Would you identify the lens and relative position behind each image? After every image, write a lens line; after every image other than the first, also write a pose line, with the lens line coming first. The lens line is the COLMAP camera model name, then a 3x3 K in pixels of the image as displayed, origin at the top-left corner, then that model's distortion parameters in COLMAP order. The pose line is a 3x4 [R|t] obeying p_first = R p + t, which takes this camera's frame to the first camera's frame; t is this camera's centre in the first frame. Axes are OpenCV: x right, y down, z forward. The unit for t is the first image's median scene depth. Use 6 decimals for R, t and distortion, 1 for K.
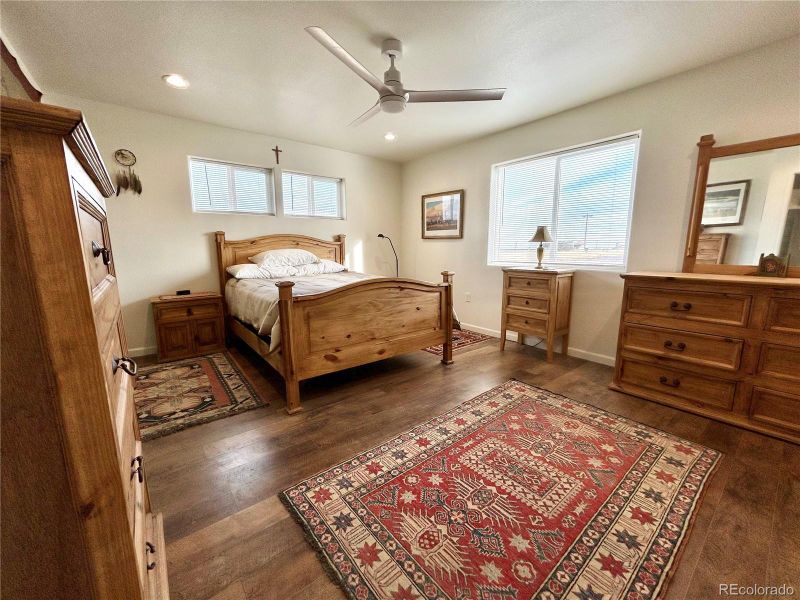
lens RADIAL K [[323.8, 0, 402.3], [0, 323.8, 300.3], [0, 0, 1]] dist [0.002395, -0.000398]
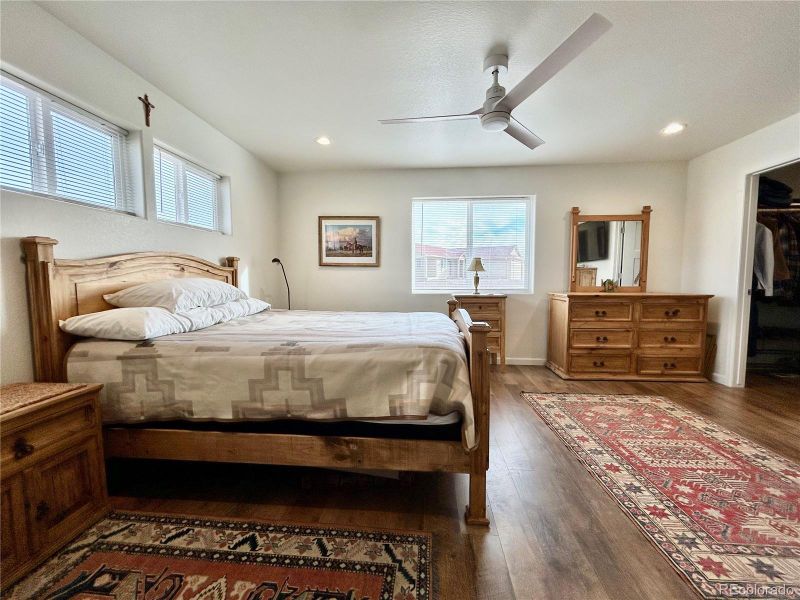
lens RADIAL K [[323.8, 0, 398.1], [0, 323.8, 299.6], [0, 0, 1]] dist [0.002395, -0.000398]
pose [[0.684346, -0.050037, 0.727439, -0.857301], [0.118694, 0.991981, -0.043428, -0.086746], [-0.719432, 0.116062, 0.684797, 0.581488]]
